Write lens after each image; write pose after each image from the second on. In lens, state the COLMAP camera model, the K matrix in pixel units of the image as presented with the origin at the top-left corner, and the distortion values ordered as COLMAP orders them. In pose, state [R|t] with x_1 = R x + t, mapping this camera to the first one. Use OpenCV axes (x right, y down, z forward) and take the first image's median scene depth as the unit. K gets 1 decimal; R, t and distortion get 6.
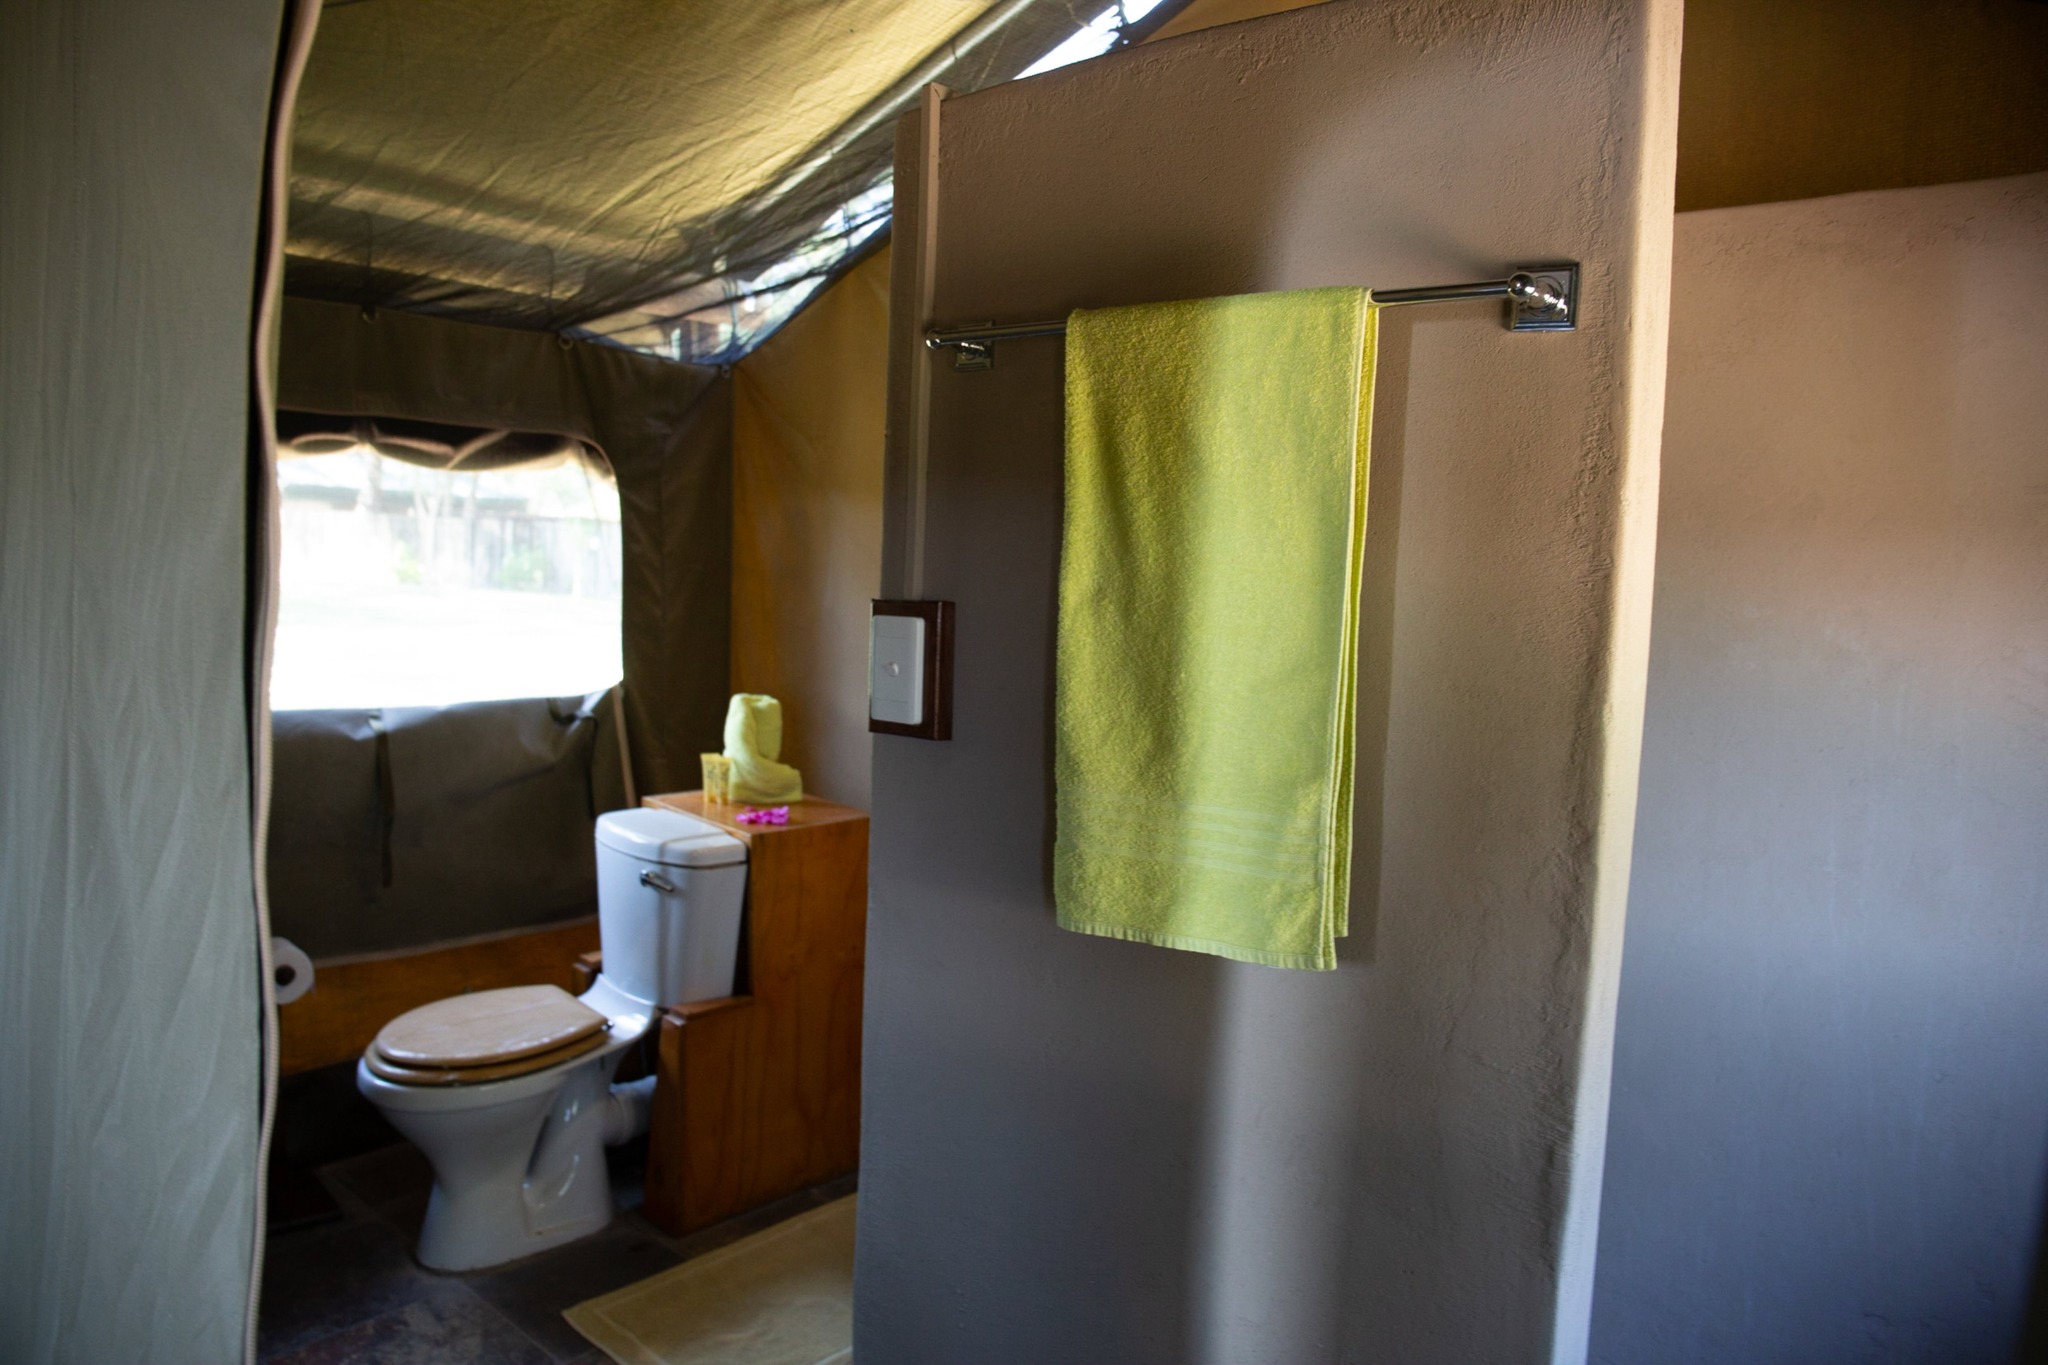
lens RADIAL K [[2263.5, 0, 945.6], [0, 2263.5, 682.6], [0, 0, 1]] dist [-0.006627, -0.727856]
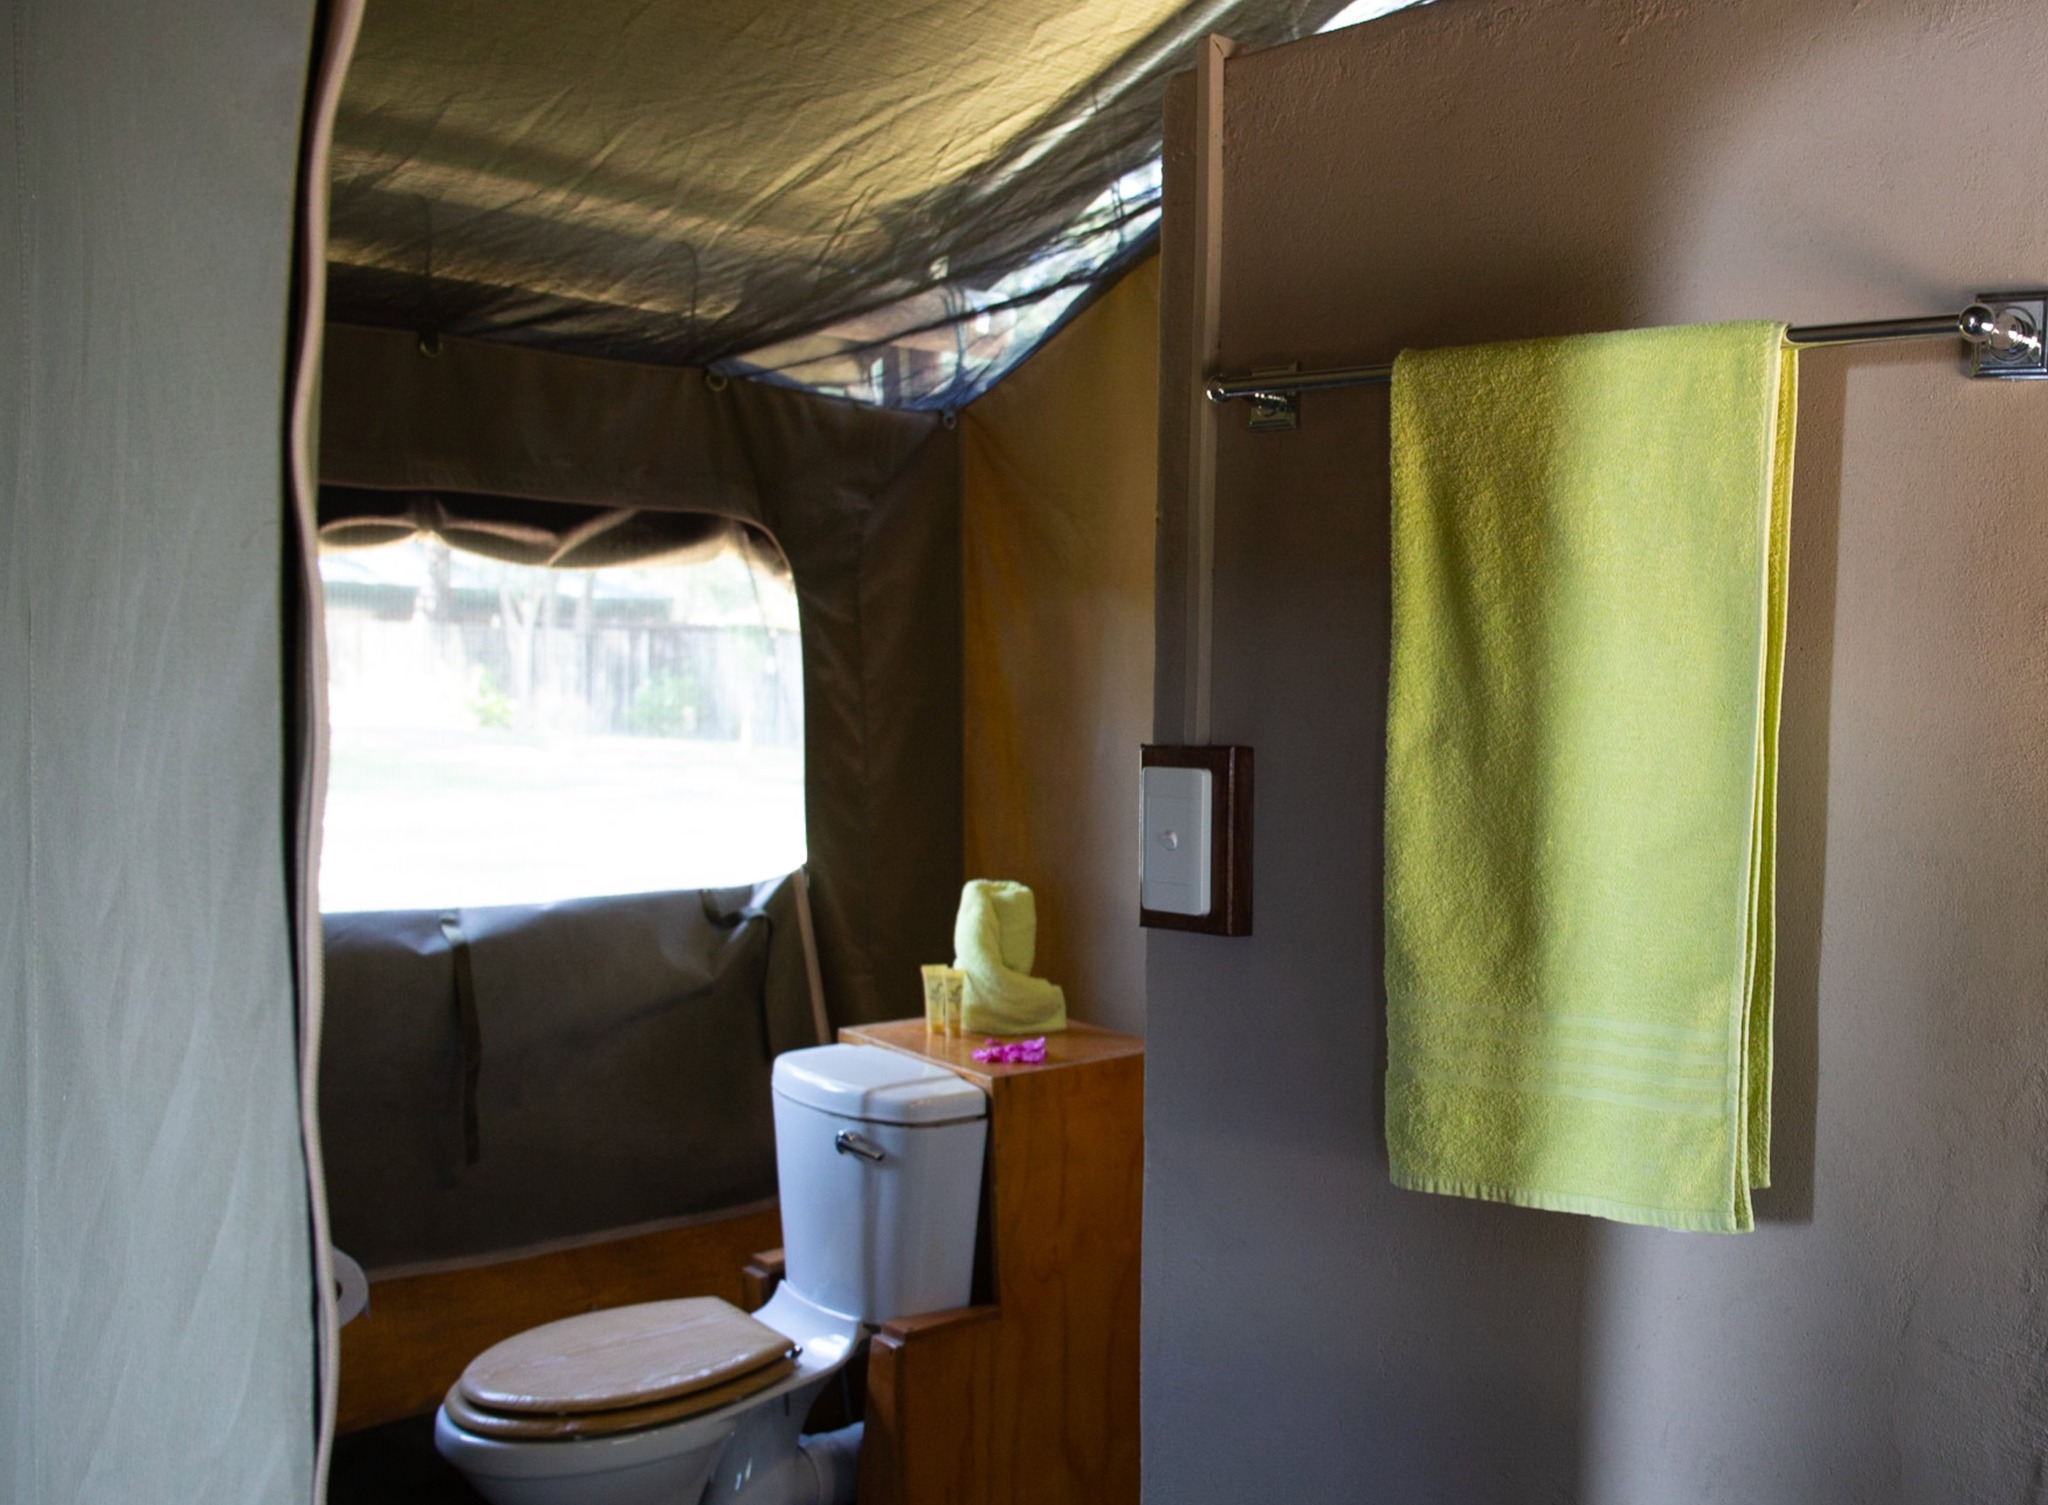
lens RADIAL K [[1901.3, 0, 1024.7], [0, 1901.3, 863.4], [0, 0, 1]] dist [-0.034897, -0.022183]
pose [[0.998869, -0.016340, 0.044656, -0.100746], [0.015905, 0.999823, 0.010098, -0.005668], [-0.044813, -0.009376, 0.998951, 0.403617]]
